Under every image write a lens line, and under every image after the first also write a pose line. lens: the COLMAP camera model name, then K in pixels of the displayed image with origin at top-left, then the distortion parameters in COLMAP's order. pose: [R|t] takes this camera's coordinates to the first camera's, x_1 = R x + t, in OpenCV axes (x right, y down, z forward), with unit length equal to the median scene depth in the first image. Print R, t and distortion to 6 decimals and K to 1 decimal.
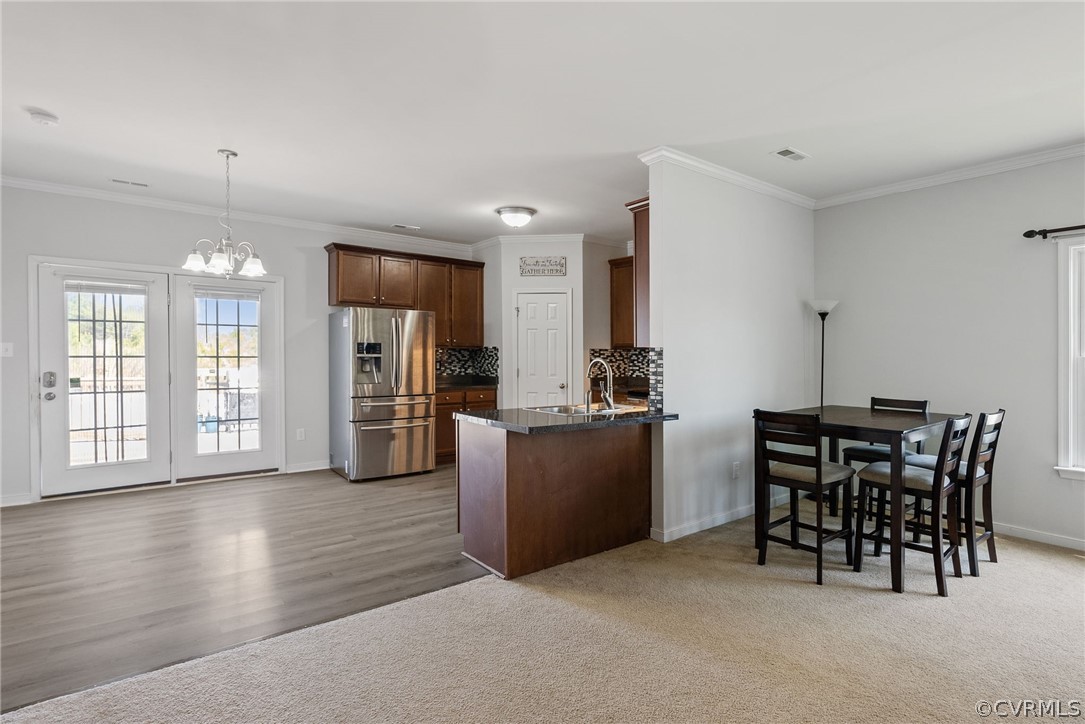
lens RADIAL K [[552.8, 0, 552.0], [0, 552.8, 365.7], [0, 0, 1]] dist [-0.002503, 0.002169]
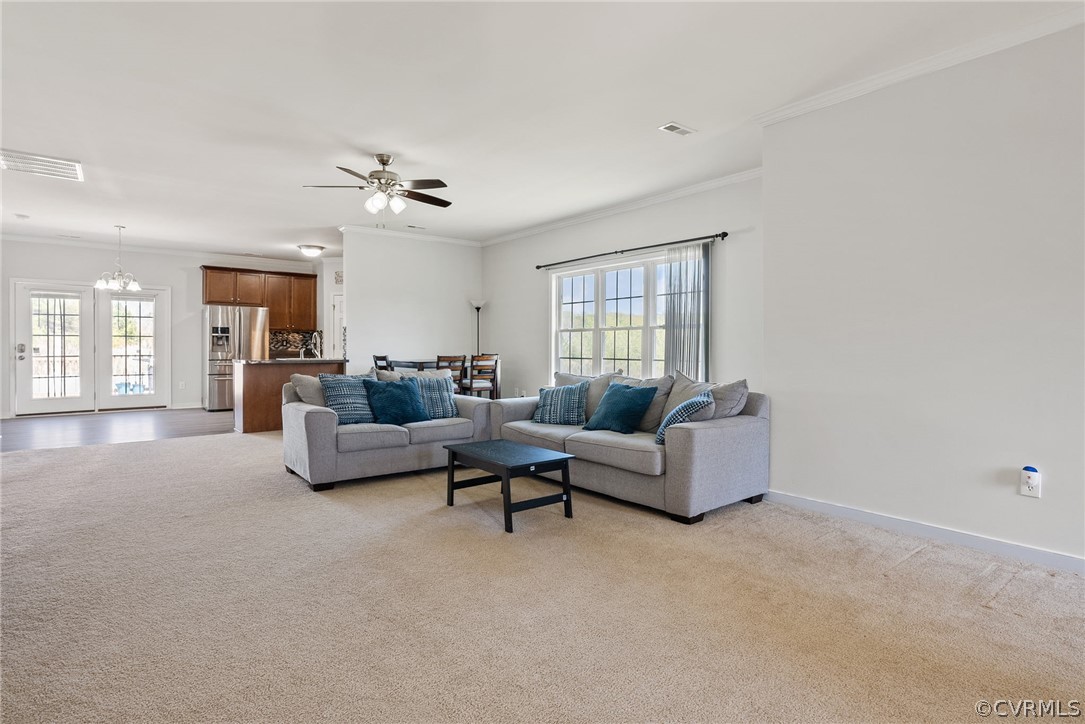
lens RADIAL K [[552.8, 0, 549.9], [0, 552.8, 346.6], [0, 0, 1]] dist [-0.002503, 0.002169]
pose [[0.999153, -0.008675, 0.040218, 0.599859], [0.009537, 0.999728, -0.021296, 0.063237], [-0.040022, 0.021661, 0.998964, -0.705409]]
